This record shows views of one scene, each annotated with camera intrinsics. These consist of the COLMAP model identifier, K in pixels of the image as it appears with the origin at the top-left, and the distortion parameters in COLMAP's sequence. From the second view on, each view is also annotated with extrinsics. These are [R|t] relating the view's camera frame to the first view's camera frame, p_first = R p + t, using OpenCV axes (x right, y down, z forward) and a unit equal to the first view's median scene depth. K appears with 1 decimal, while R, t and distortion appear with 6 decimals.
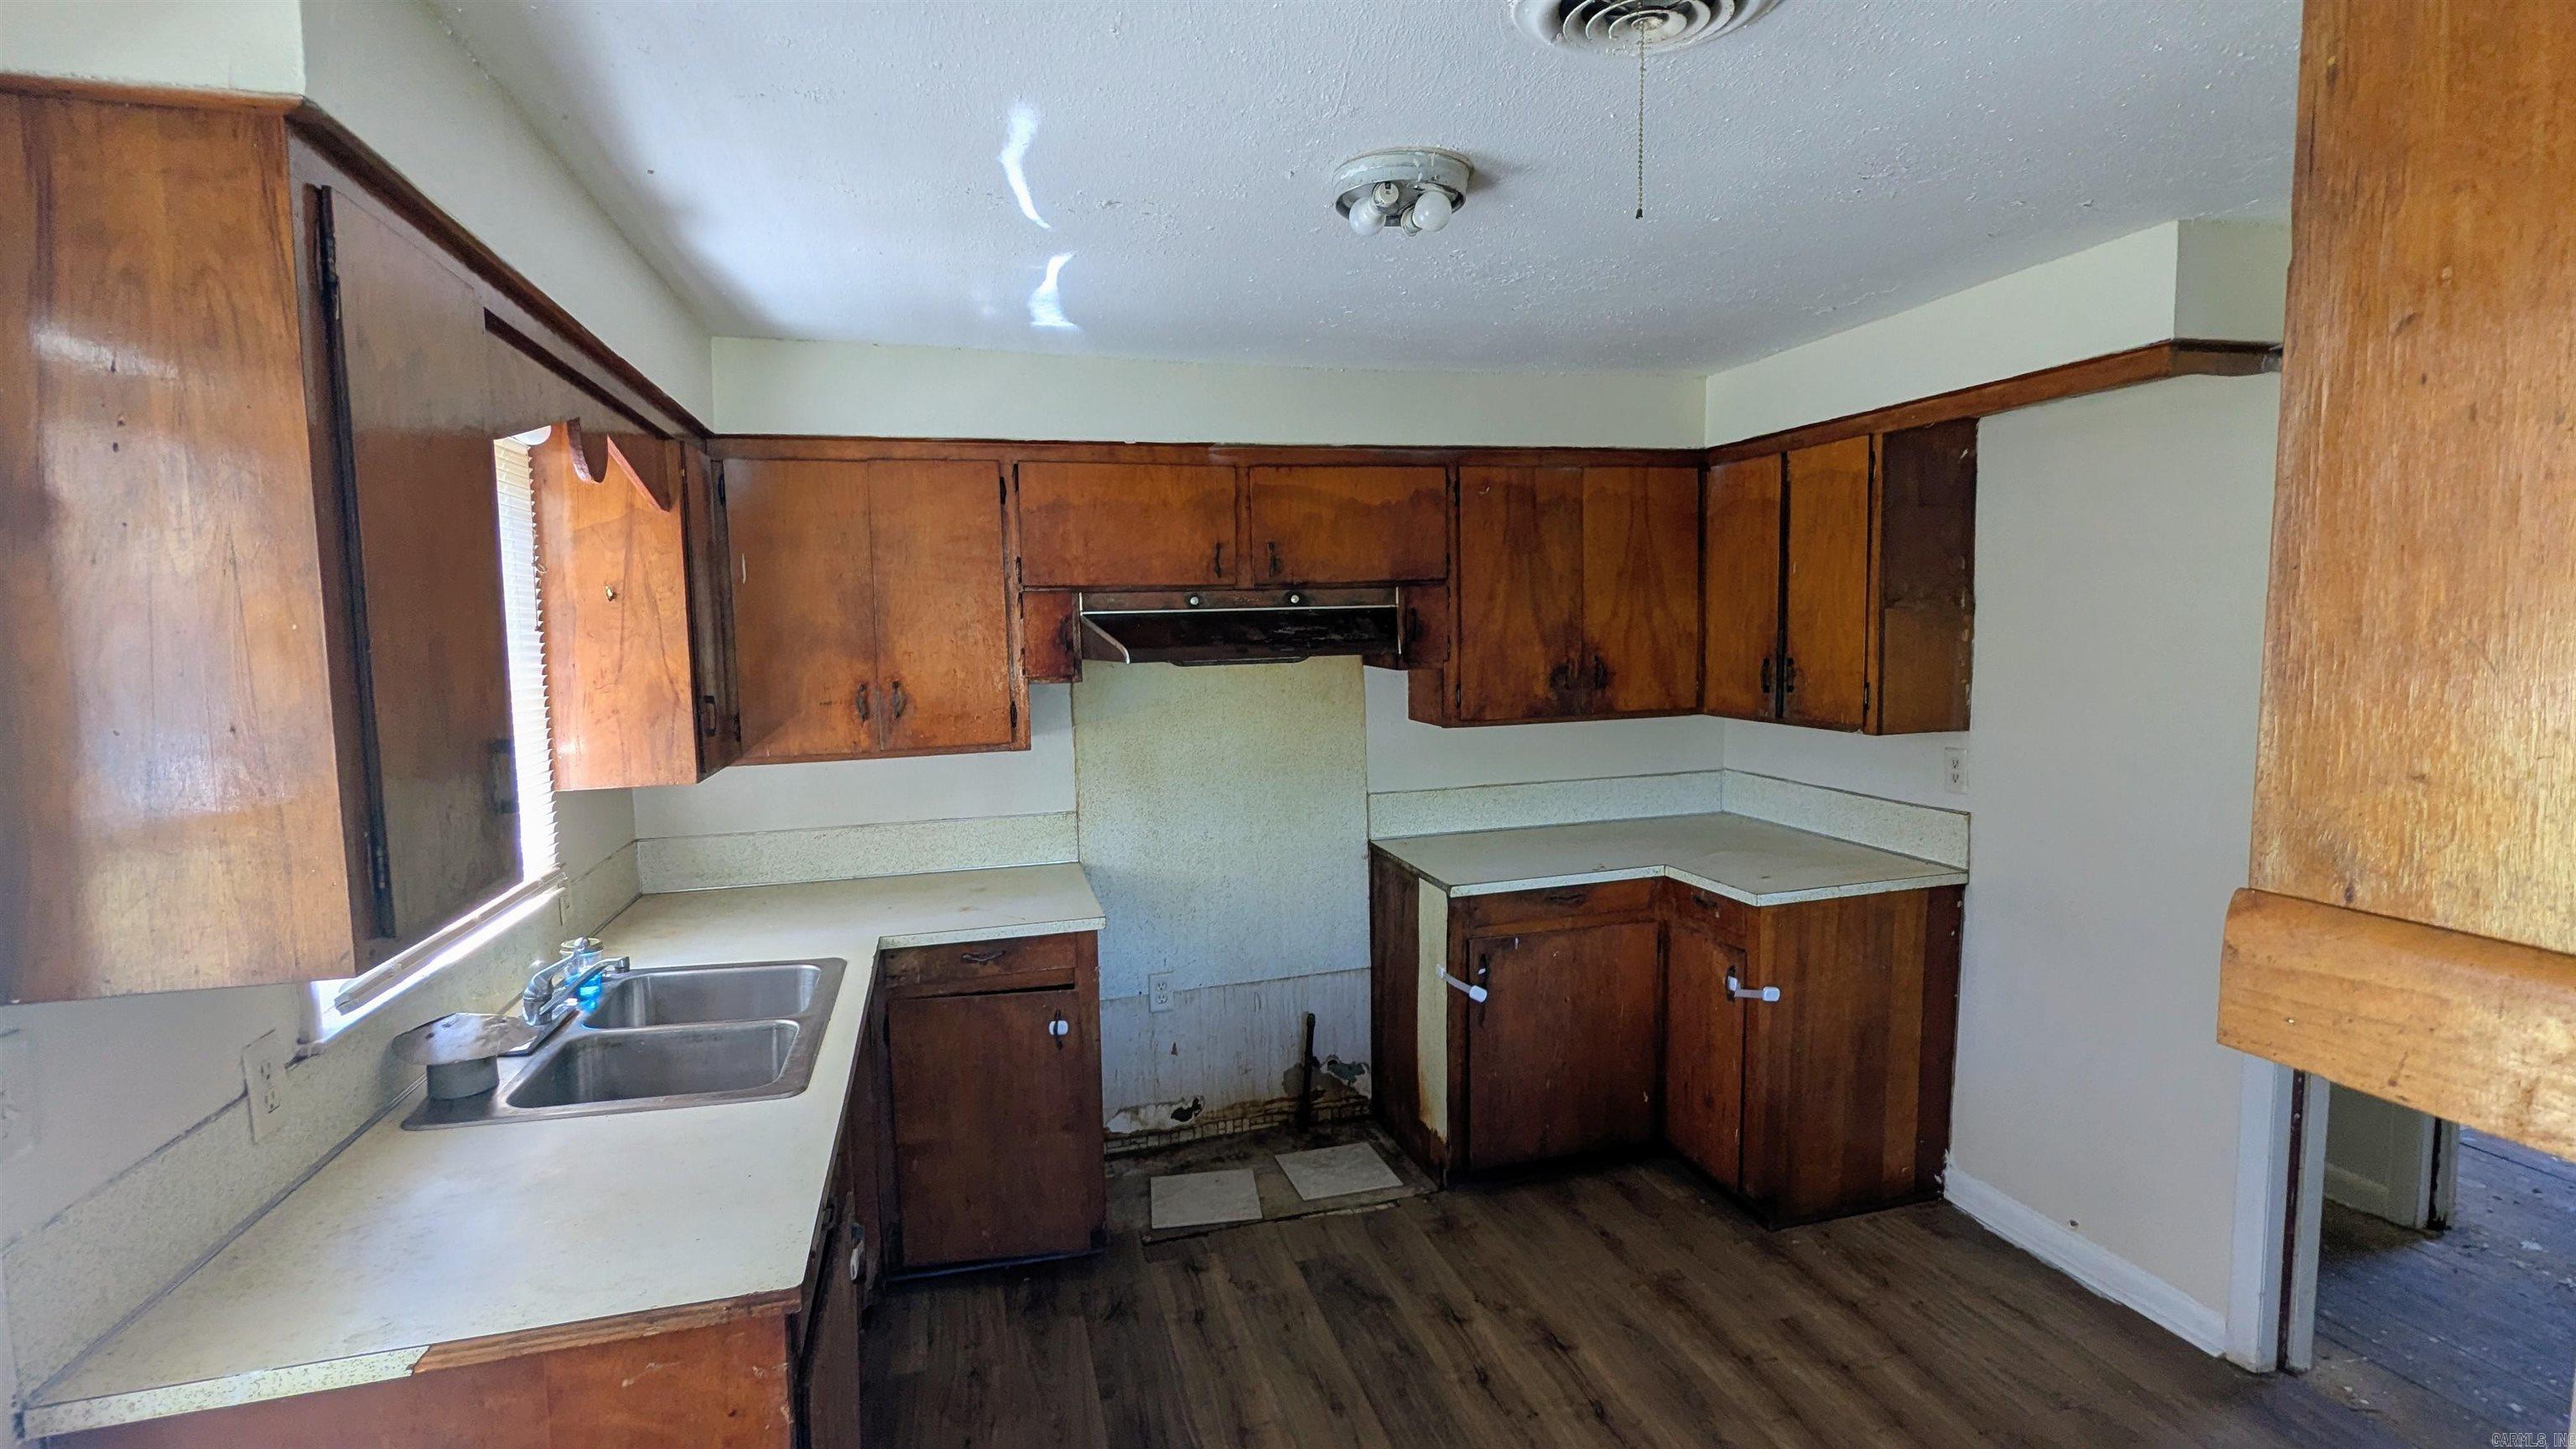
lens RADIAL K [[1197.9, 0, 1288.0], [0, 1197.9, 723.6], [0, 0, 1]] dist [-0.000379, 0.000001]
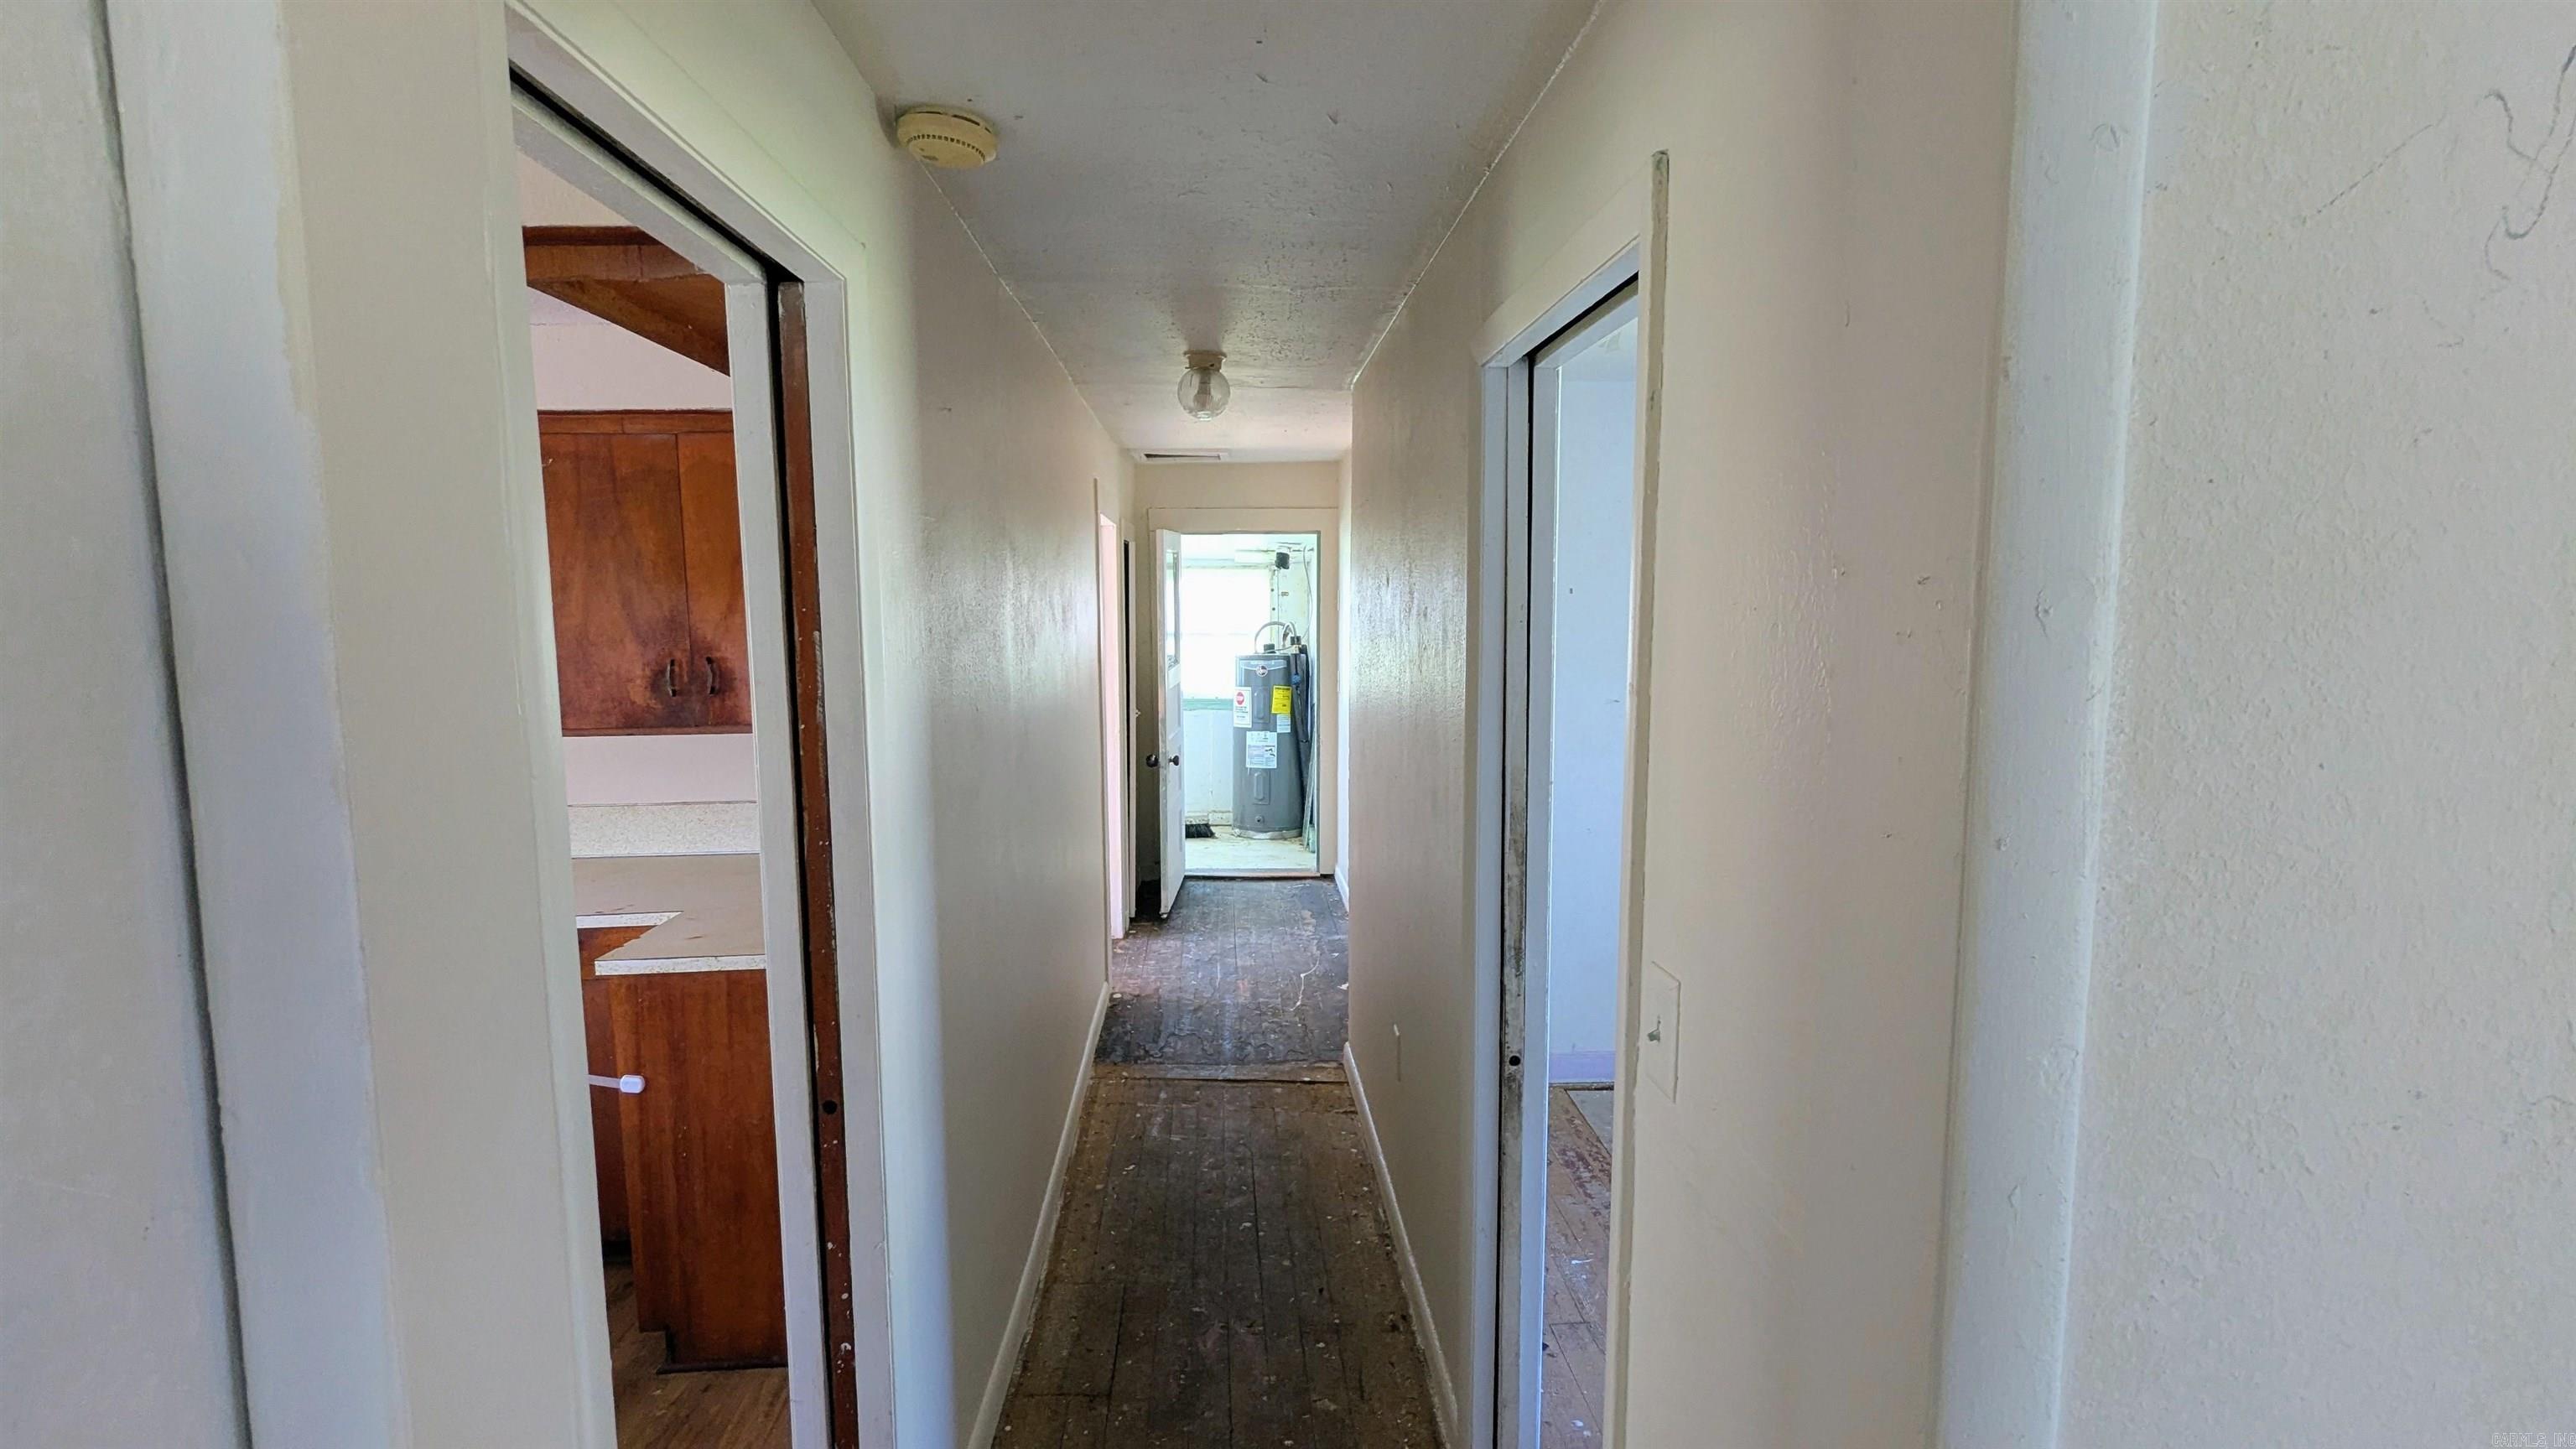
lens RADIAL K [[1197.9, 0, 1286.6], [0, 1197.9, 727.6], [0, 0, 1]] dist [-0.000379, 0.000001]
pose [[0.977412, 0.038230, -0.207858, 0.850678], [-0.035298, 0.999218, 0.017800, -0.037482], [0.208376, -0.010061, 0.977997, 0.262914]]
